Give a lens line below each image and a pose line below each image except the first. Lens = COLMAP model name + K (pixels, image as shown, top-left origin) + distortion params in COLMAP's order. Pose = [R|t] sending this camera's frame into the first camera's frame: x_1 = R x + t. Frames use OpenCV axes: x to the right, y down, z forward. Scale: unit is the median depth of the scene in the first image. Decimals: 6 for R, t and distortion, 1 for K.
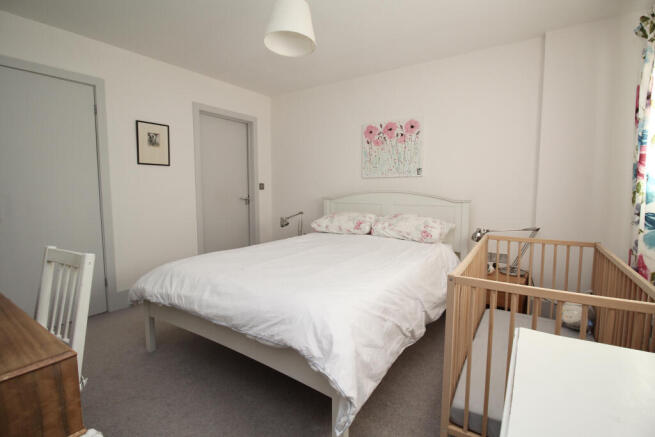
lens RADIAL K [[305.9, 0, 330.4], [0, 305.9, 217.3], [0, 0, 1]] dist [-0.005312, -0.001206]
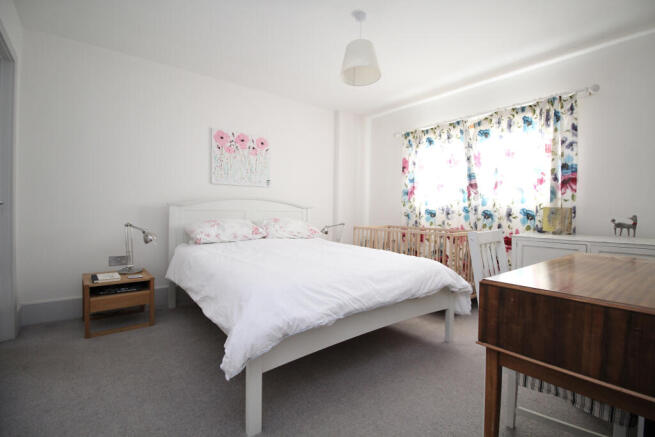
lens RADIAL K [[305.9, 0, 329.8], [0, 305.9, 218.5], [0, 0, 1]] dist [-0.005312, -0.001206]
pose [[0.314535, -0.020338, 0.949028, -0.745235], [0.070496, 0.997510, -0.001988, 0.006250], [-0.946624, 0.067528, 0.315186, 0.410223]]
